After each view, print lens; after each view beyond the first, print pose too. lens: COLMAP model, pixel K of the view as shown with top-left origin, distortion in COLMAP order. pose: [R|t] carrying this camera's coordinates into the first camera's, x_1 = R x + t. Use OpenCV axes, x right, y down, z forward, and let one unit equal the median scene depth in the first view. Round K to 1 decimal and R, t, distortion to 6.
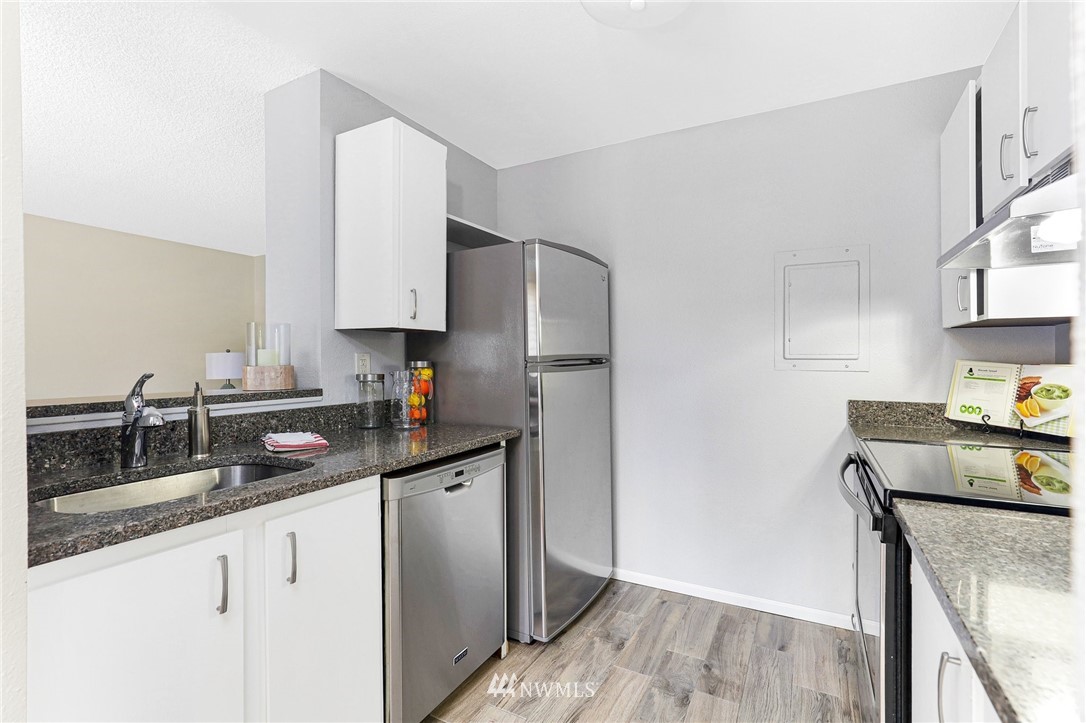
lens RADIAL K [[488.9, 0, 535.1], [0, 488.9, 359.1], [0, 0, 1]] dist [-0.017435, 0.002439]
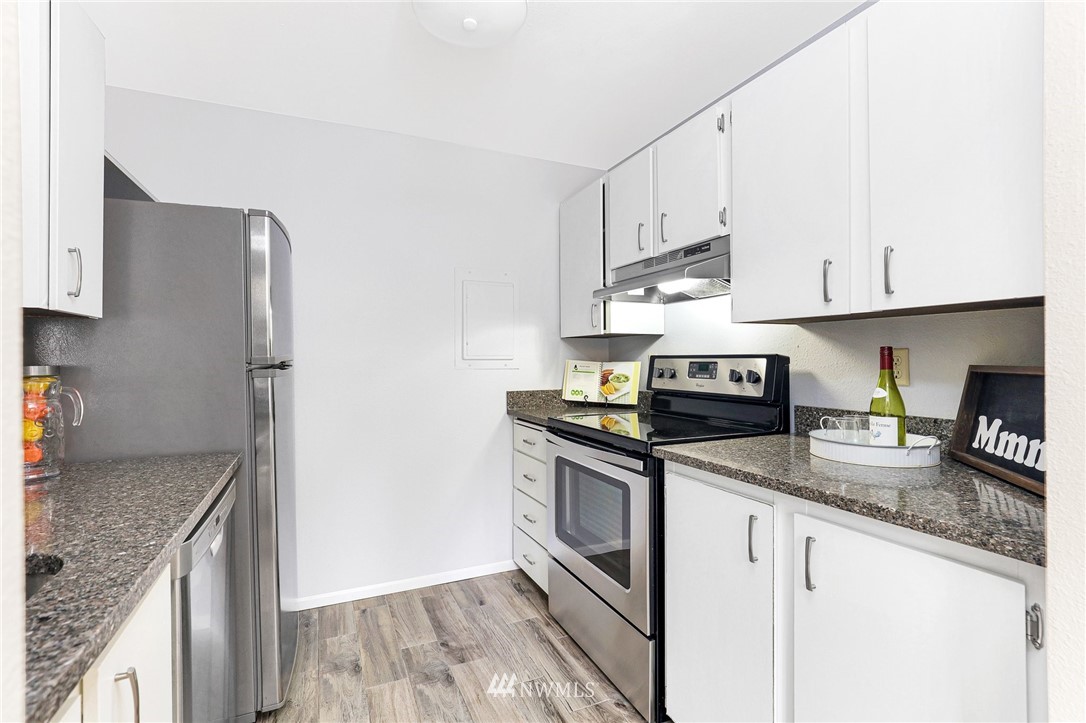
lens RADIAL K [[488.9, 0, 540.1], [0, 488.9, 361.3], [0, 0, 1]] dist [-0.017435, 0.002439]
pose [[0.611039, -0.007523, 0.791565, -0.356982], [0.009205, 0.999955, 0.002398, 0.002793], [-0.791547, 0.005821, 0.611080, 0.159333]]
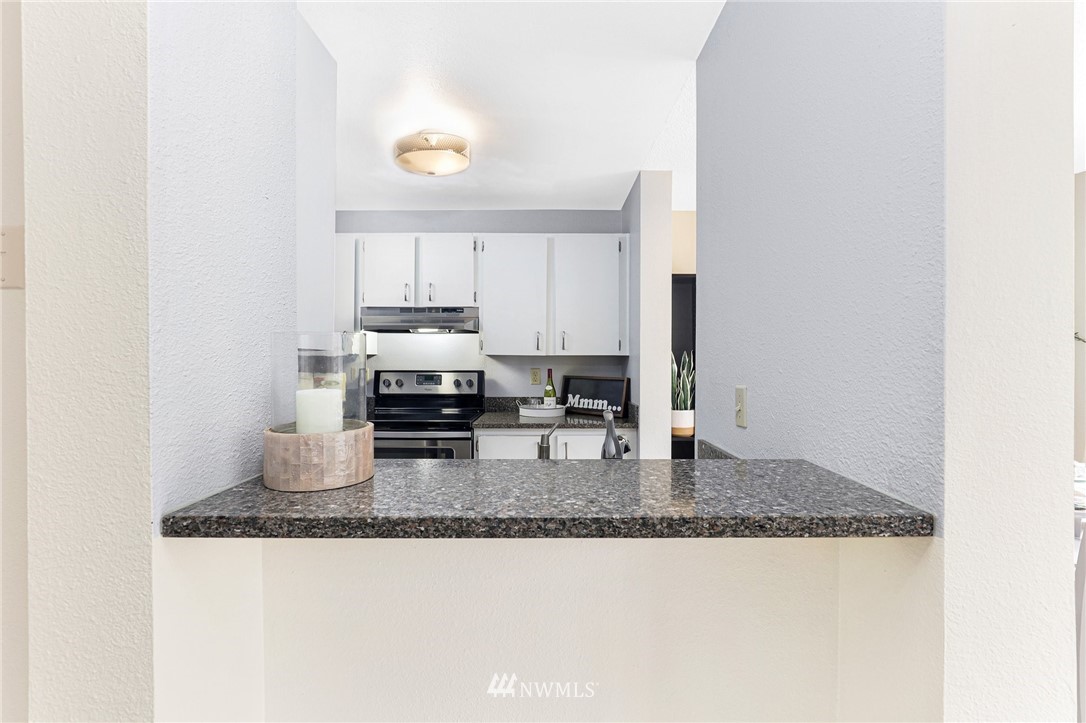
lens RADIAL K [[488.9, 0, 541.8], [0, 488.9, 357.9], [0, 0, 1]] dist [-0.017435, 0.002439]
pose [[-0.448100, 0.002354, 0.893981, -1.066388], [0.005323, 0.999986, 0.000036, -0.052694], [-0.893968, 0.004775, -0.448106, 1.034711]]
